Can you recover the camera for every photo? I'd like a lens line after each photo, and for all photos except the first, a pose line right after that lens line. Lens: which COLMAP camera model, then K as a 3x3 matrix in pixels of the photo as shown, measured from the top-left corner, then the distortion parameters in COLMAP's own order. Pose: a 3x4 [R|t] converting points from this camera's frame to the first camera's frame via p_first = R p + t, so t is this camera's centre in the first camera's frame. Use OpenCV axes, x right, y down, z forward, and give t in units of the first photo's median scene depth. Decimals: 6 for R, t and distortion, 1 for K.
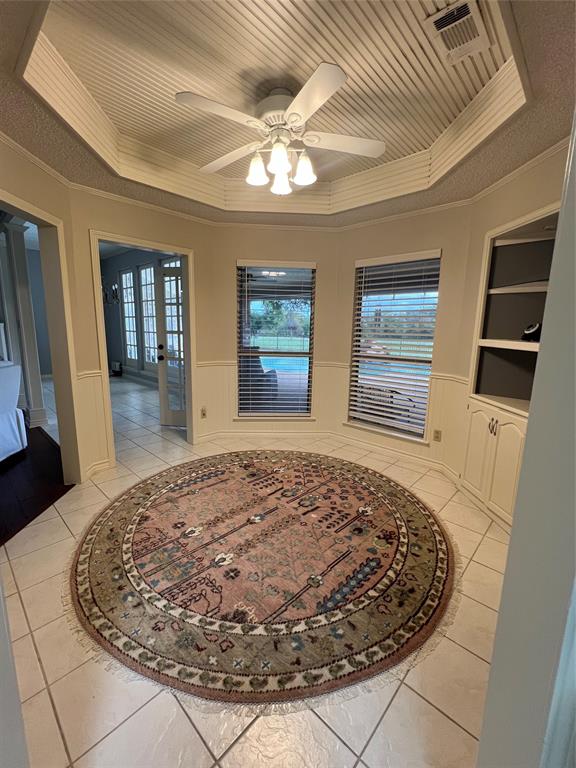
lens RADIAL K [[326.1, 0, 288.0], [0, 326.1, 384.0], [0, 0, 1]] dist [-0.001010, 0.000097]
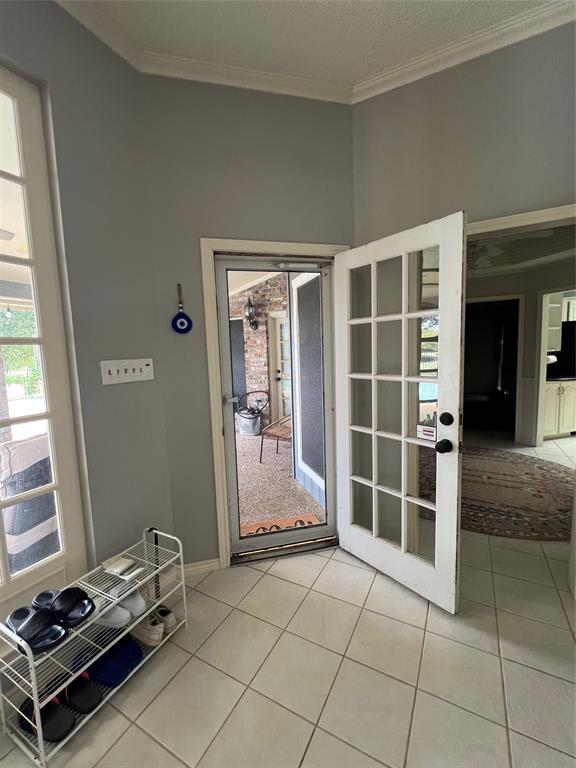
lens RADIAL K [[326.1, 0, 288.0], [0, 326.1, 384.0], [0, 0, 1]] dist [-0.001010, 0.000097]
pose [[-0.250859, -0.112161, 0.961504, -1.278534], [0.194236, 0.967232, 0.163506, -0.430745], [-0.948337, 0.227776, -0.220853, 2.099295]]
